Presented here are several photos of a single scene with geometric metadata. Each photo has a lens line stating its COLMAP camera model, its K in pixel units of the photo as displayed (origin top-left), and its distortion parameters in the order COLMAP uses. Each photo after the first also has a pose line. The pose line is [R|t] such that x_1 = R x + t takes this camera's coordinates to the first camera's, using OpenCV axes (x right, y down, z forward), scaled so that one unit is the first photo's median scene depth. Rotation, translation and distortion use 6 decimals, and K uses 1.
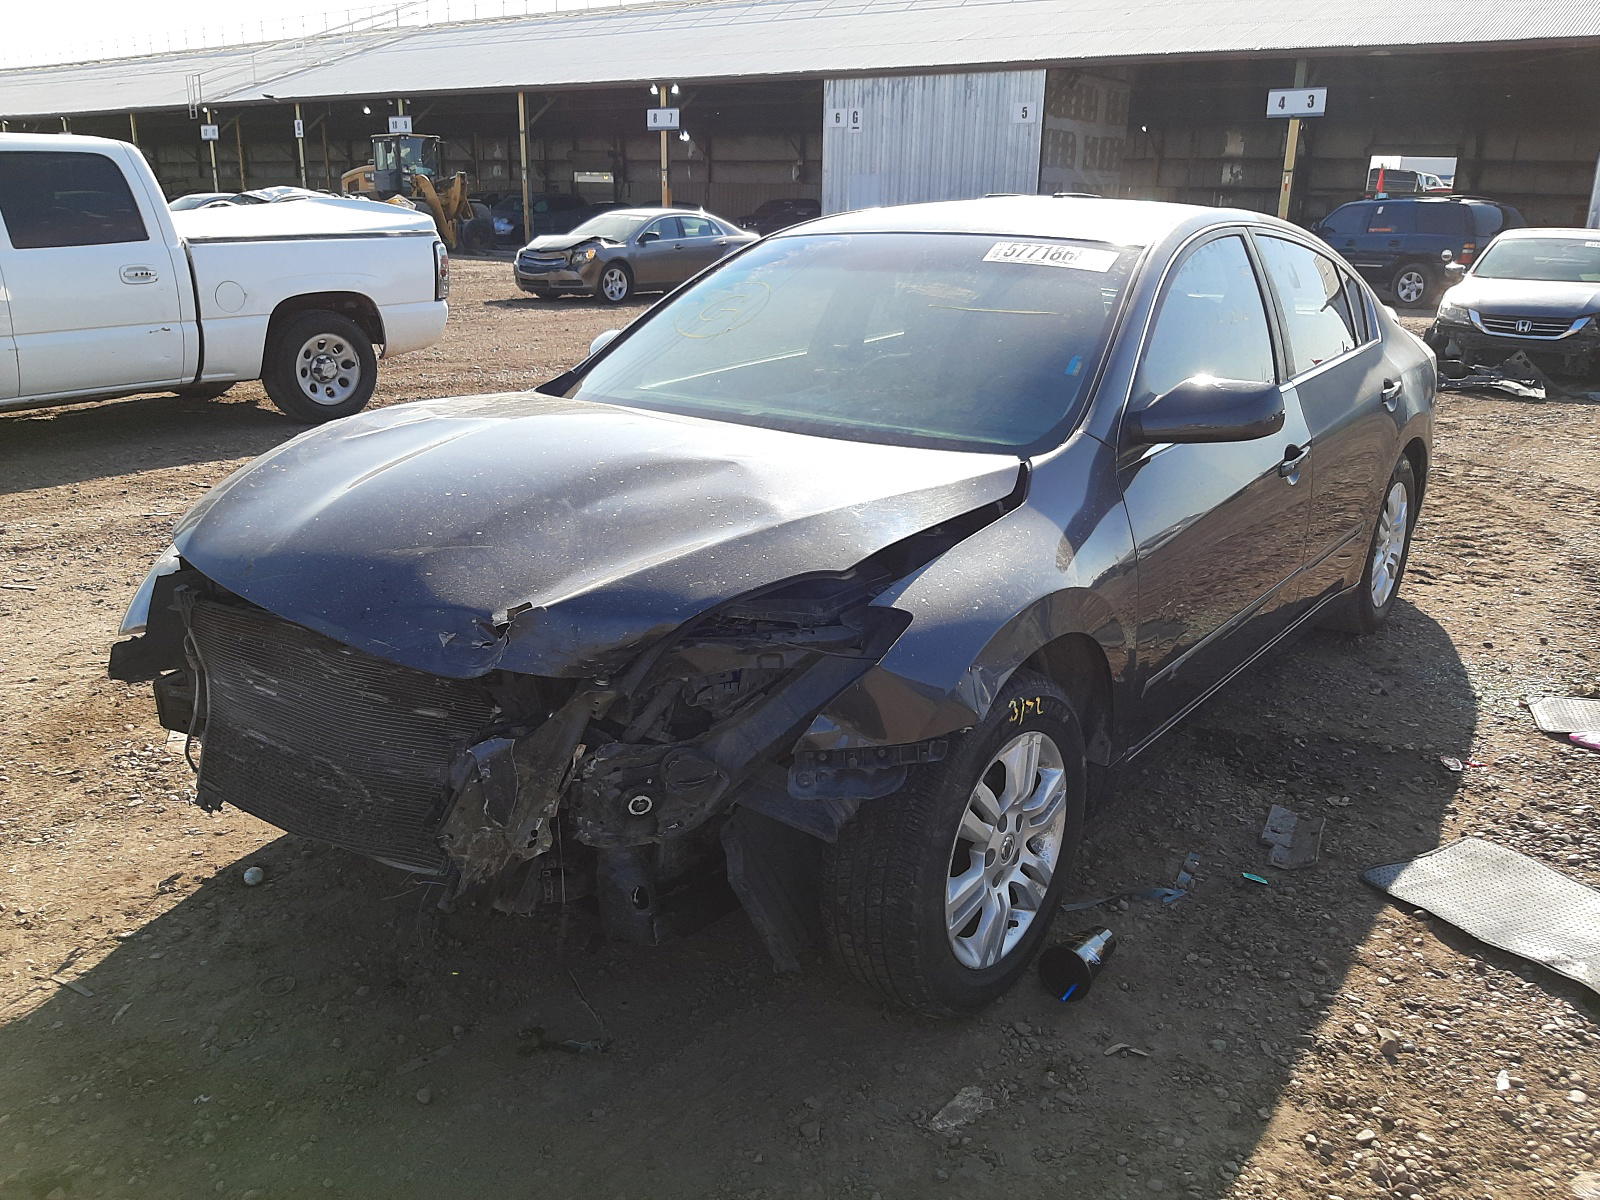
lens RADIAL K [[1230.5, 0, 800.0], [0, 1230.5, 600.0], [0, 0, 1]] dist [0.052701, -0.150274]
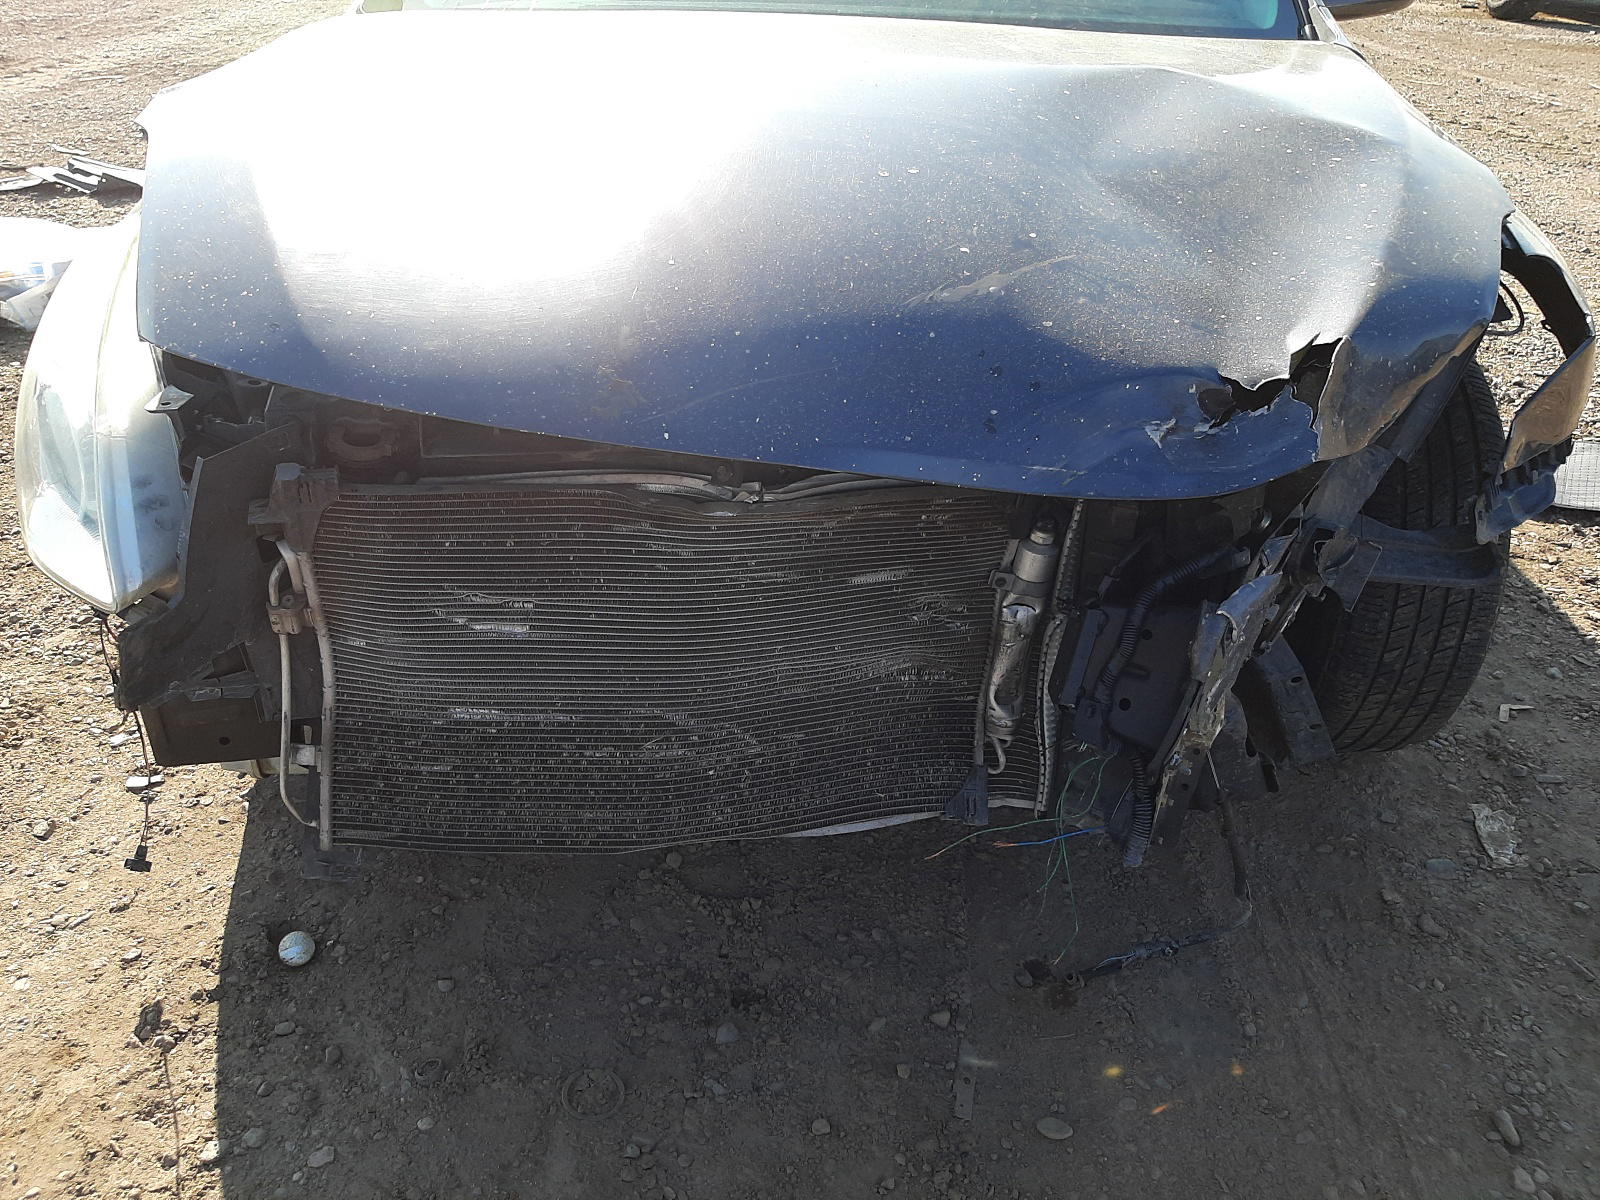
lens RADIAL K [[1230.5, 0, 800.0], [0, 1230.5, 600.0], [0, 0, 1]] dist [0.052701, -0.150274]
pose [[0.816200, -0.287771, 0.501004, -0.598413], [0.155265, 0.944485, 0.289554, -0.068612], [-0.556516, -0.158546, 0.815569, 0.527405]]
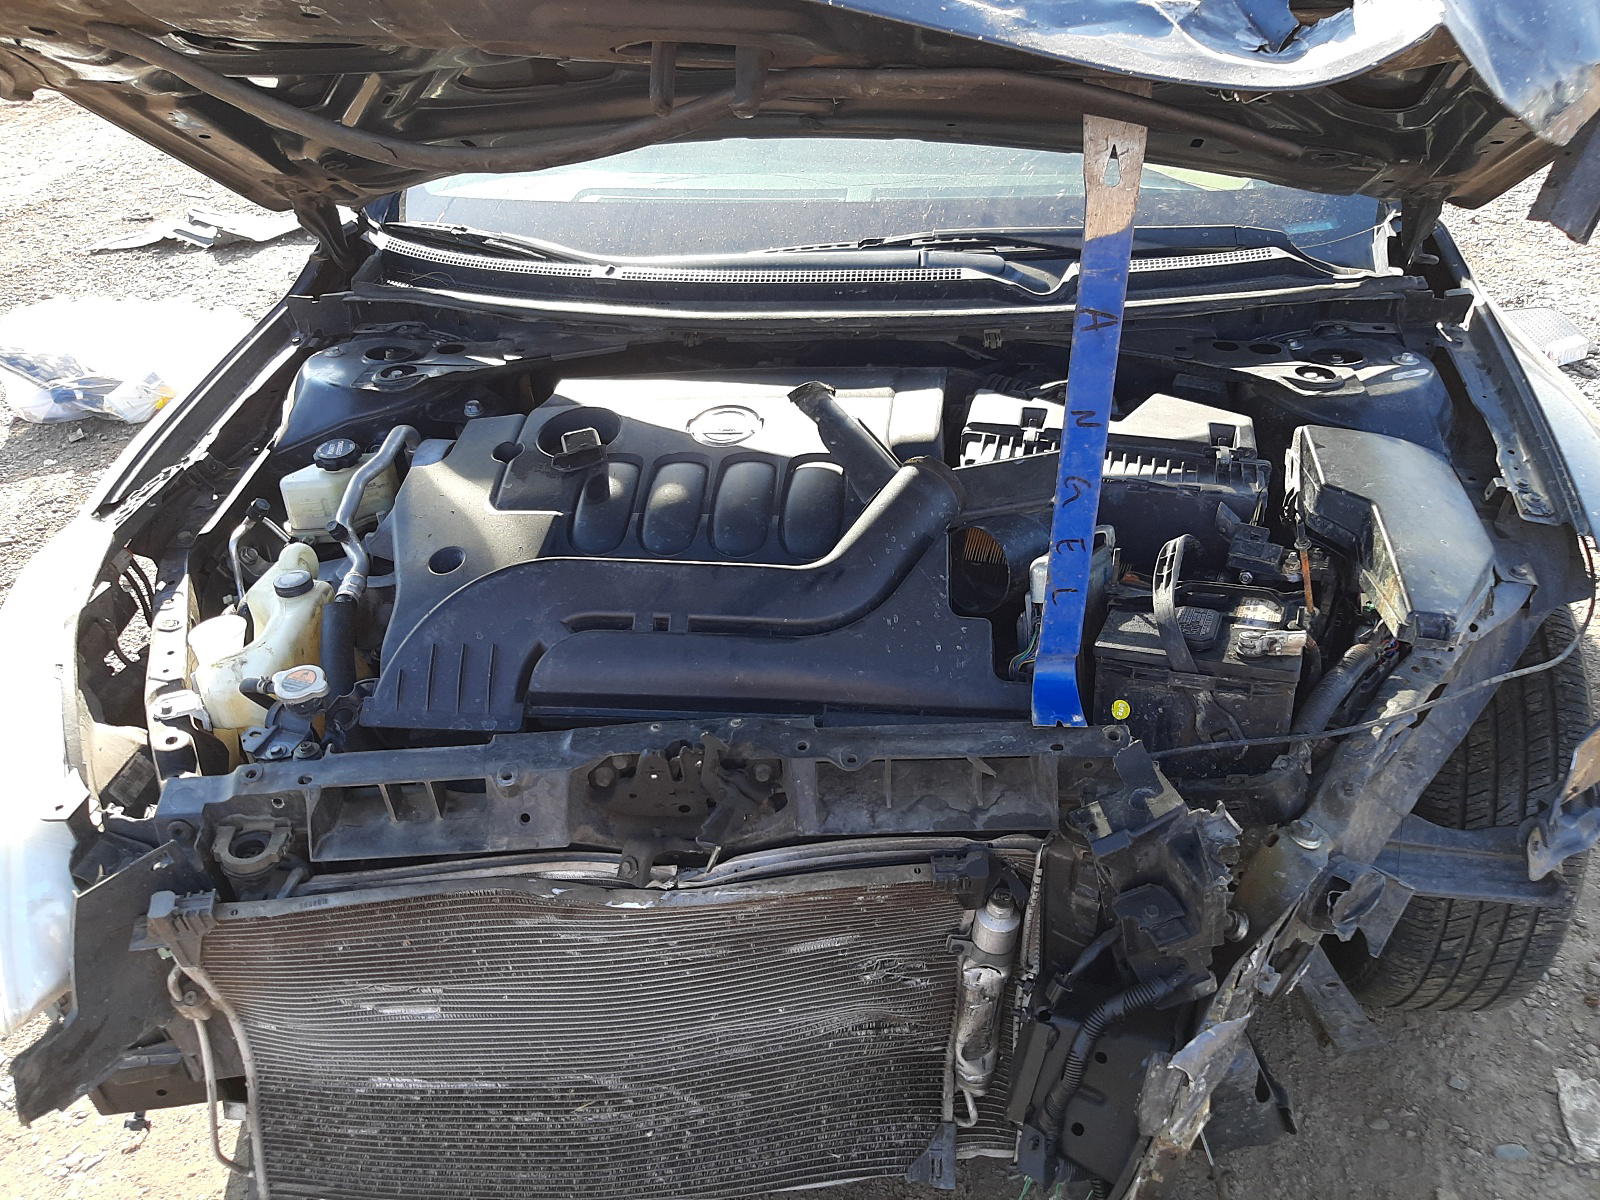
lens RADIAL K [[1252.5, 0, 800.0], [0, 1252.5, 600.0], [0, 0, 1]] dist [-0.041048, -0.000284]
pose [[0.869601, -0.311736, 0.382904, -0.446331], [0.199557, 0.931230, 0.304939, -0.201297], [-0.451632, -0.188764, 0.872007, 0.547589]]
